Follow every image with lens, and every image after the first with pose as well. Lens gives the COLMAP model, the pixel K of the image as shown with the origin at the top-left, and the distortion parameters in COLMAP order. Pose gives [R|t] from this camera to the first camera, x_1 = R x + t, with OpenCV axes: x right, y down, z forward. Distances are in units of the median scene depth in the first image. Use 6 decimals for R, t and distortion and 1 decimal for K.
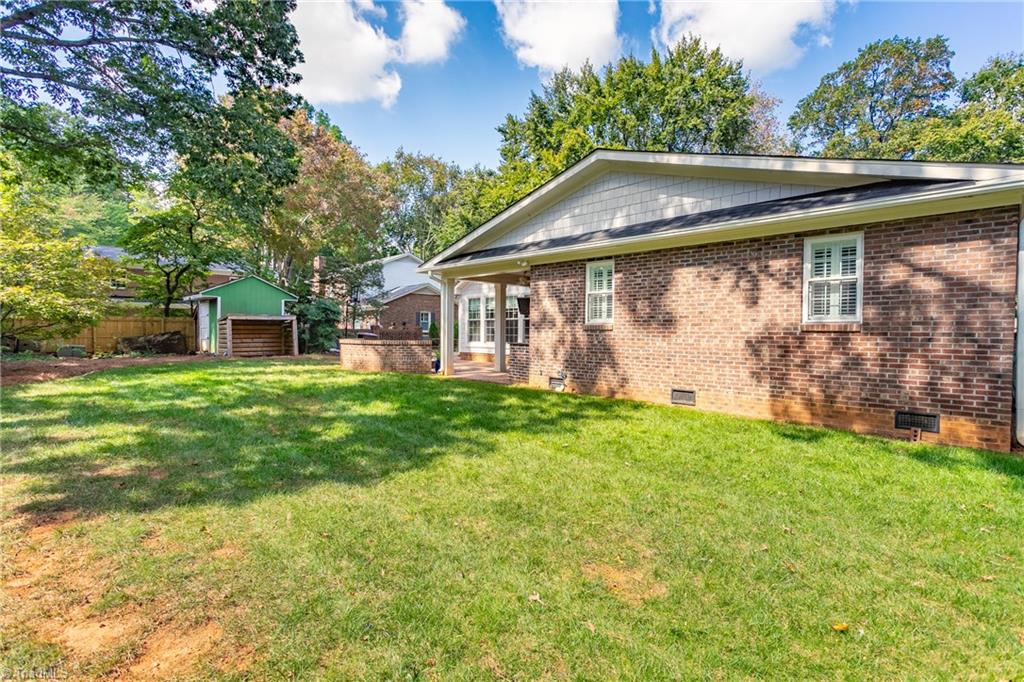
lens RADIAL K [[490.3, 0, 504.5], [0, 490.3, 336.8], [0, 0, 1]] dist [0.000765, 0.003752]
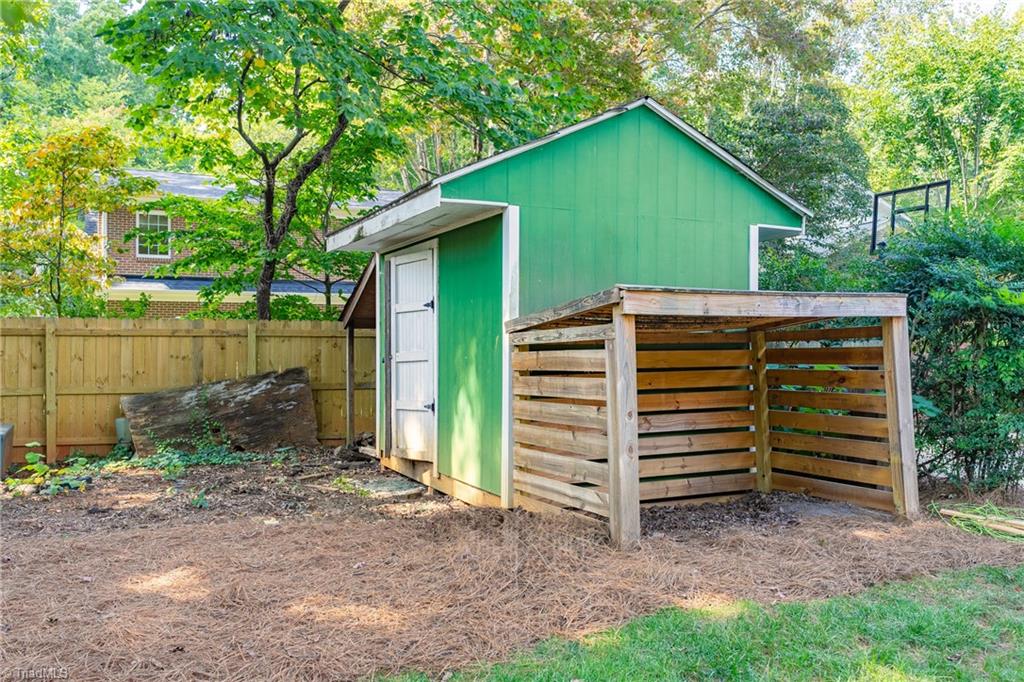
lens RADIAL K [[866.5, 0, 514.6], [0, 866.5, 342.7], [0, 0, 1]] dist [0.015760, 0.001698]
pose [[0.953813, -0.010709, -0.300209, -0.420191], [0.005321, 0.999810, -0.018757, -0.017994], [0.300353, 0.016293, 0.953689, 0.593357]]
